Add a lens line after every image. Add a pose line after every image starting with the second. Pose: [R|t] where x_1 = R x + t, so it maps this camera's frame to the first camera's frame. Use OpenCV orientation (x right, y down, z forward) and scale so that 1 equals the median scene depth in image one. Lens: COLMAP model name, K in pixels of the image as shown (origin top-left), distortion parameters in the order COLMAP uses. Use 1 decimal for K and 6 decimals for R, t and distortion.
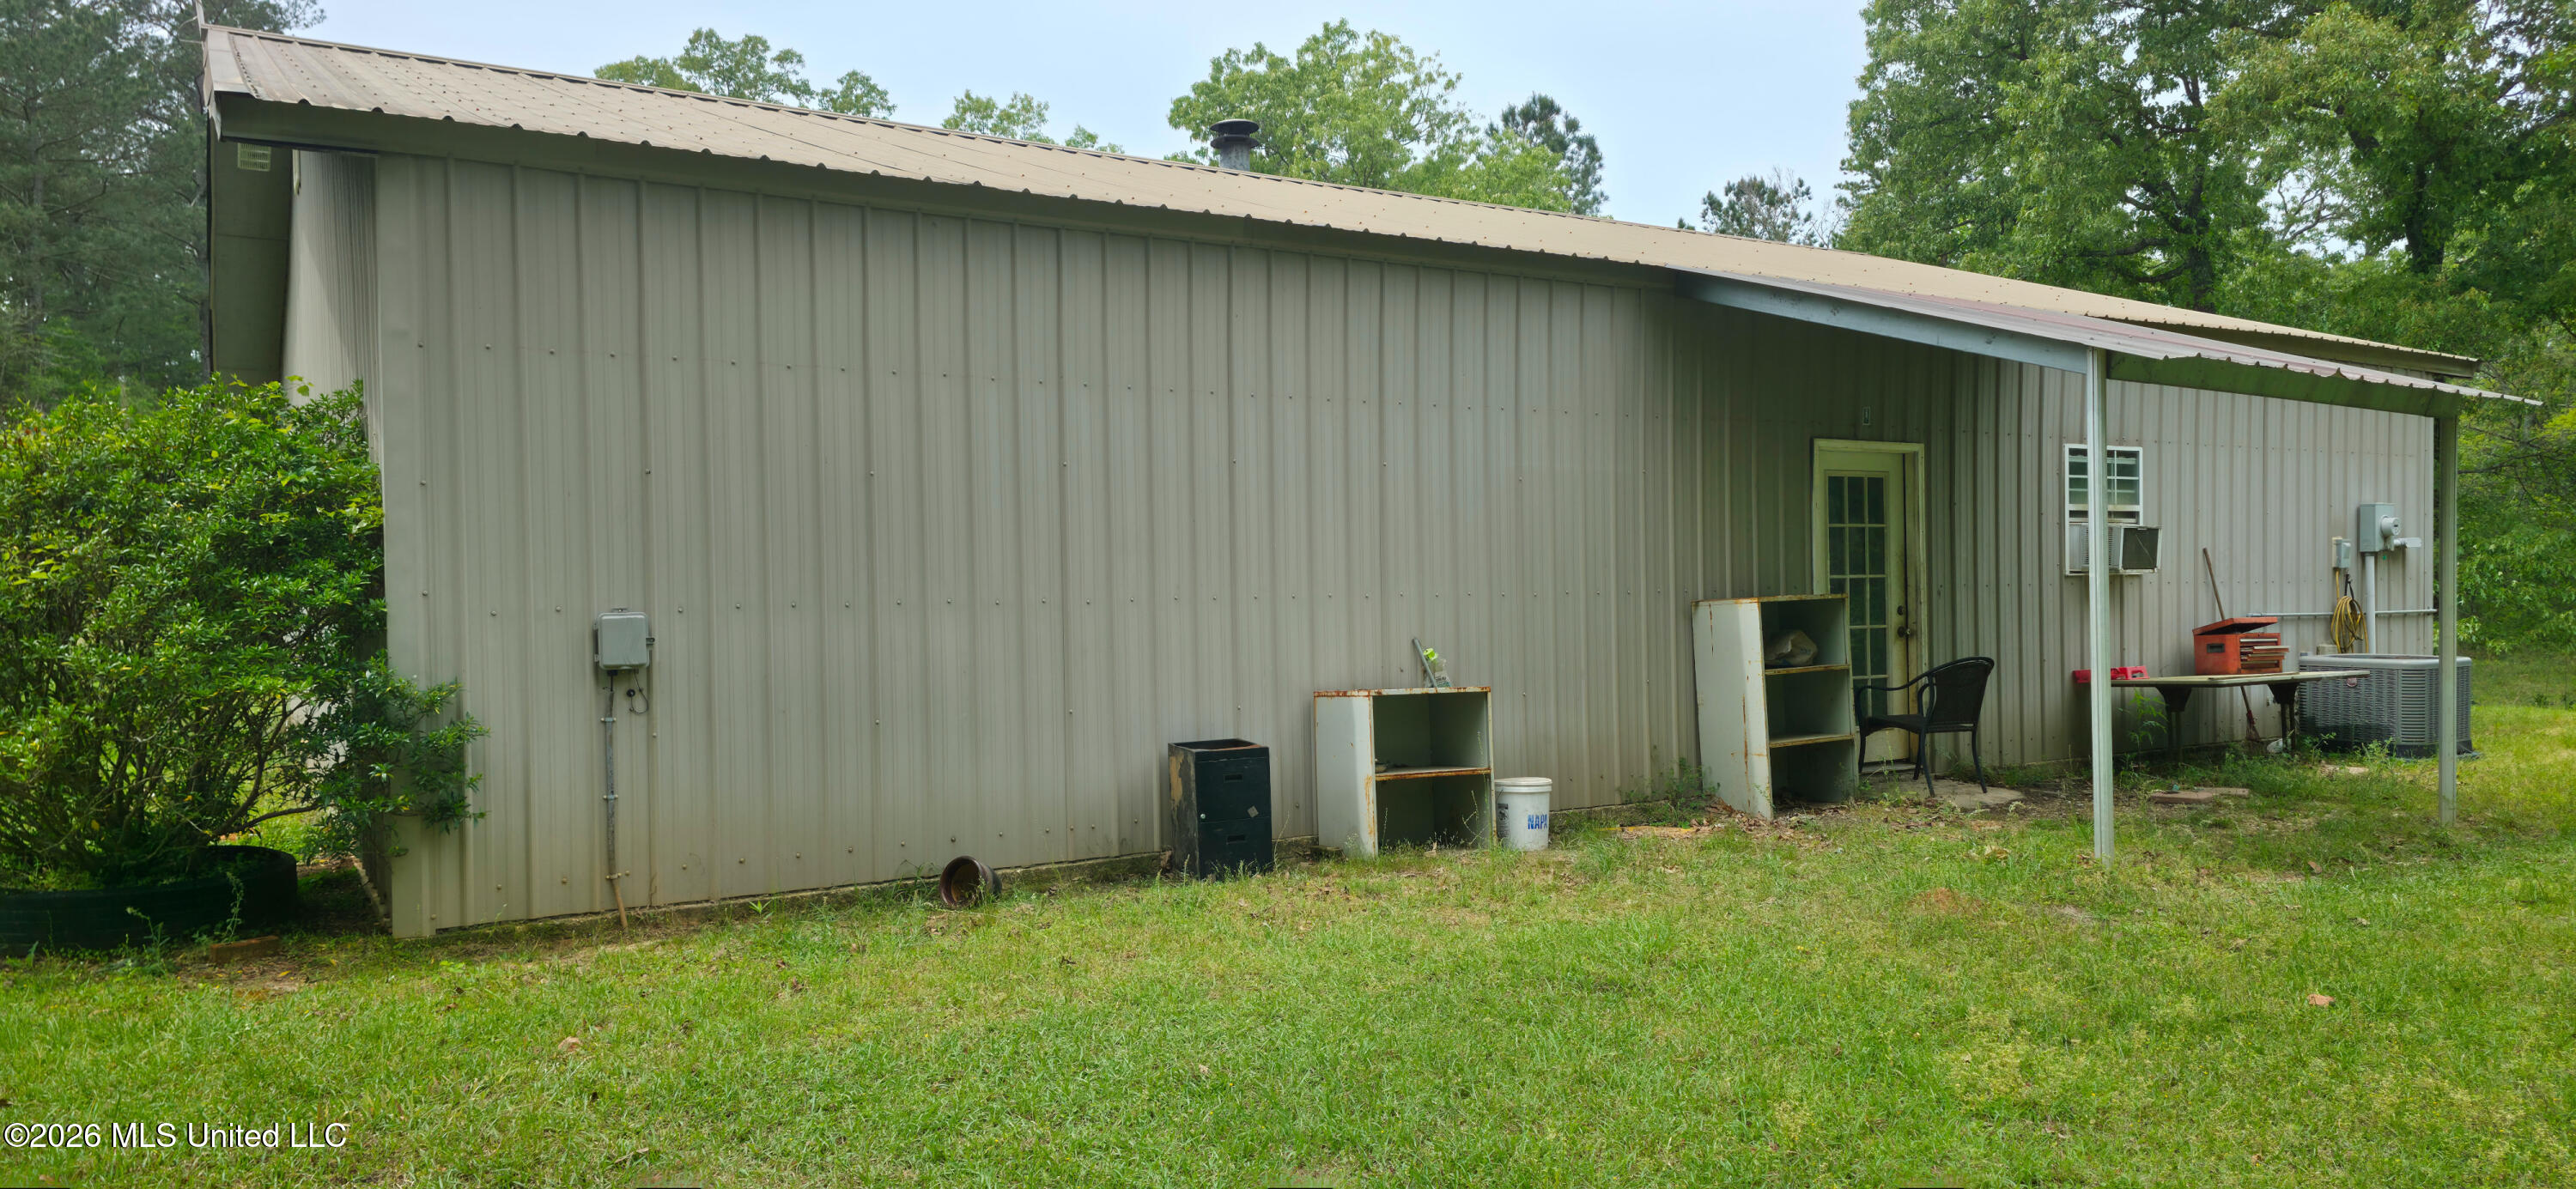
lens RADIAL K [[1587.9, 0, 1288.0], [0, 1587.9, 594.5], [0, 0, 1]] dist [0.039845, -0.000812]
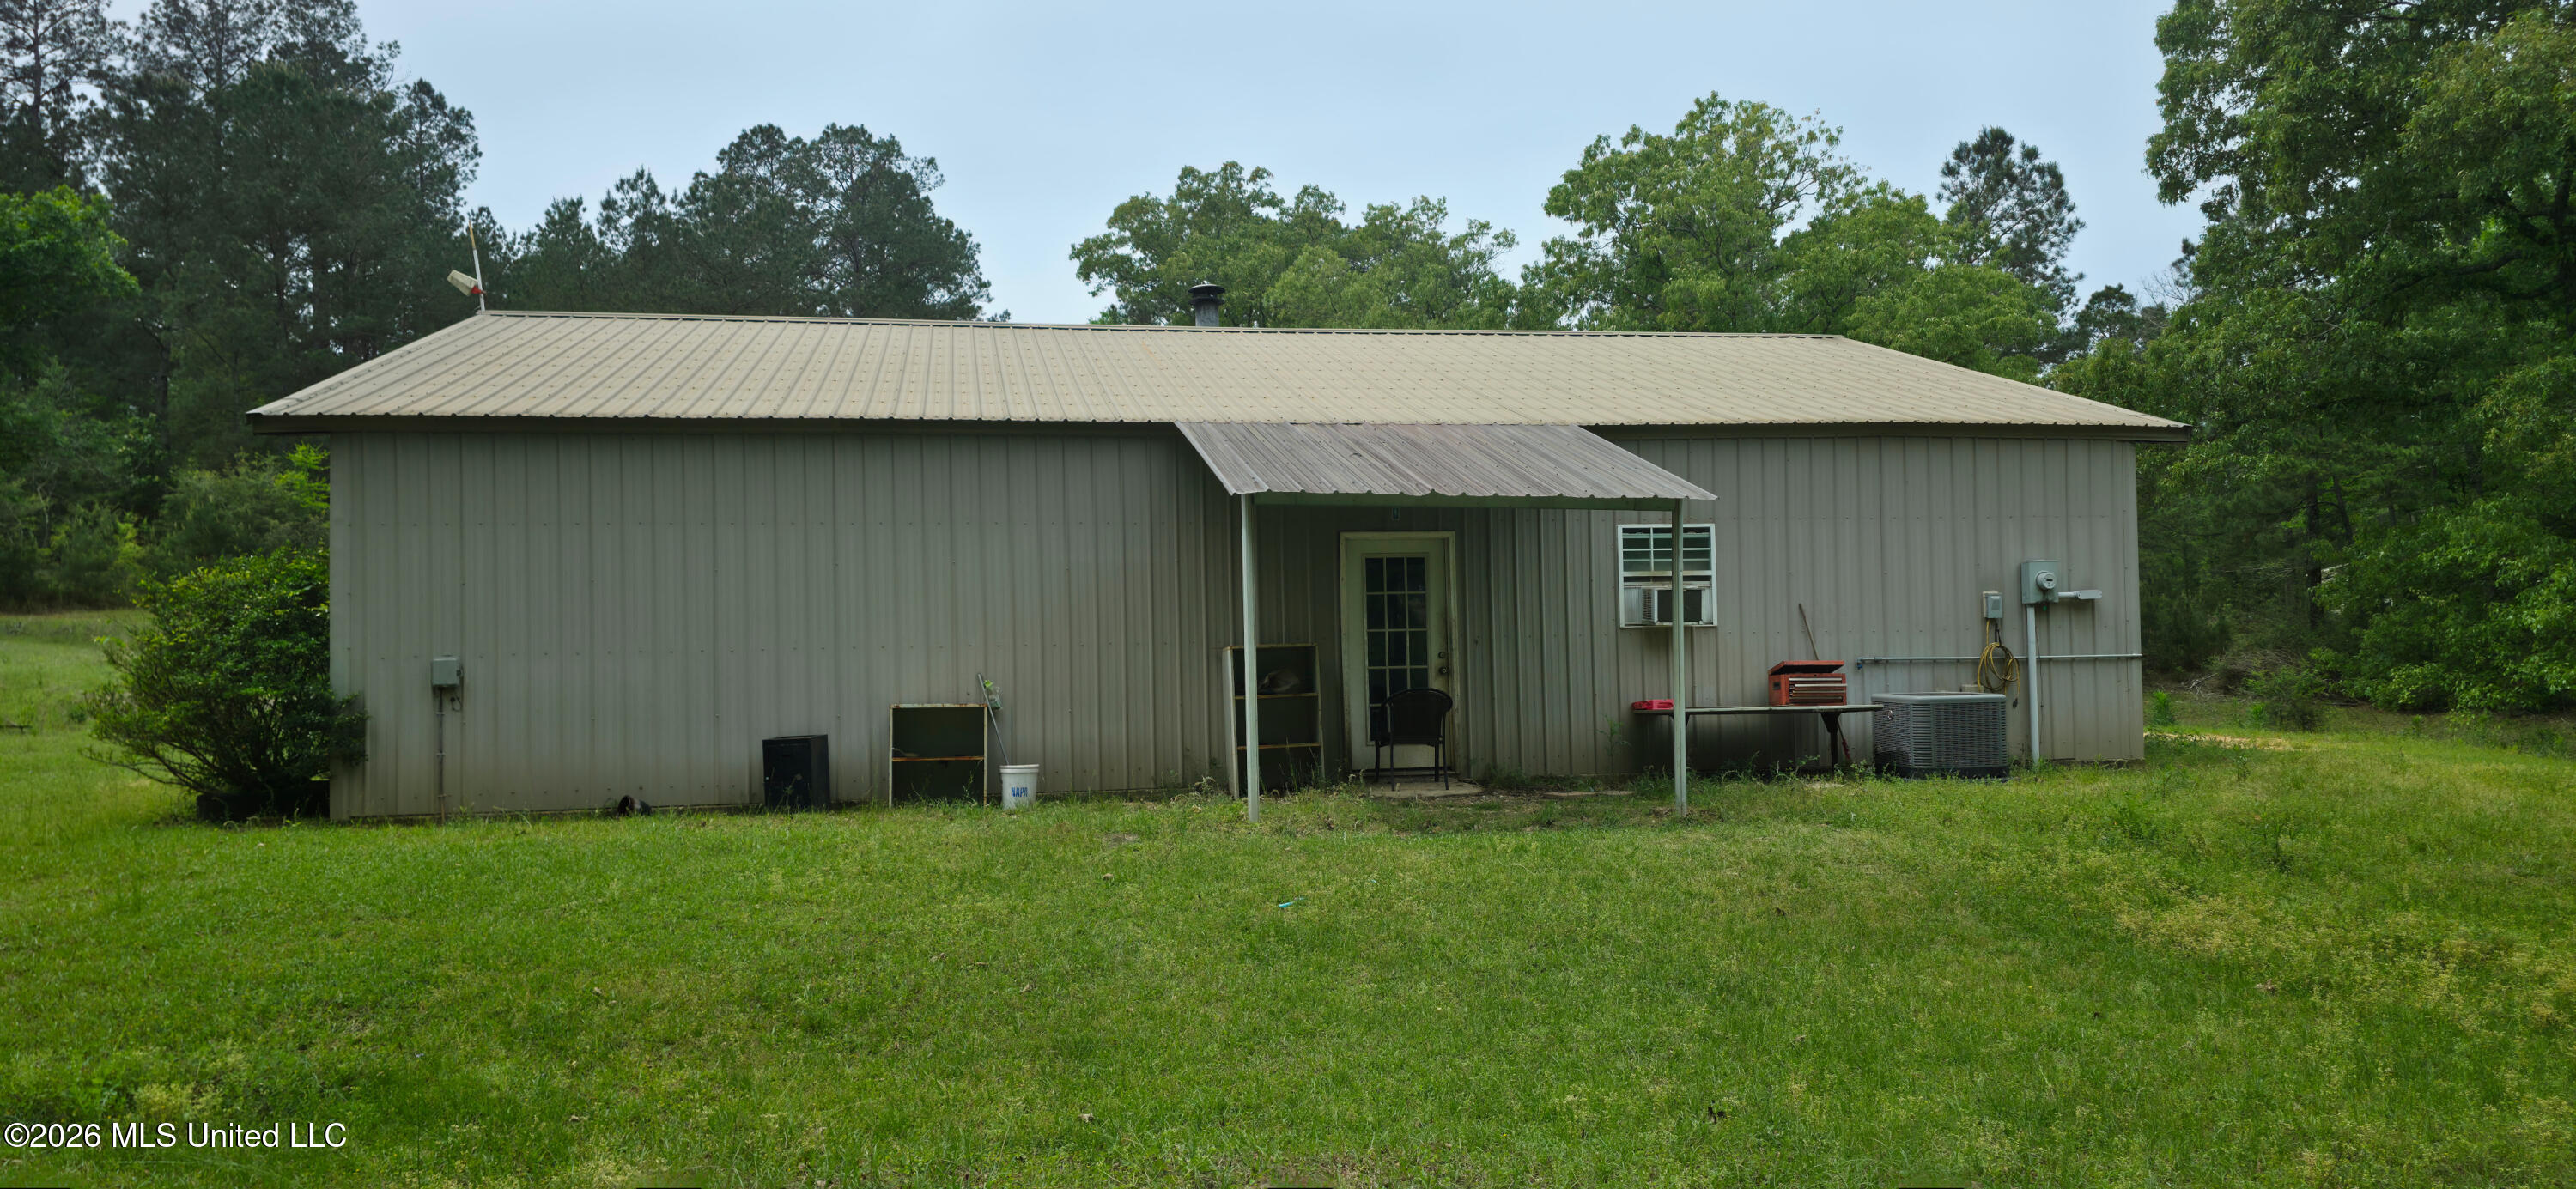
lens RADIAL K [[1587.9, 0, 1288.0], [0, 1587.9, 594.5], [0, 0, 1]] dist [0.039845, -0.000812]
pose [[0.939083, -0.019536, -0.343134, 0.646023], [0.006370, 0.999201, -0.039456, 0.009046], [0.343631, 0.034867, 0.938457, -0.260311]]
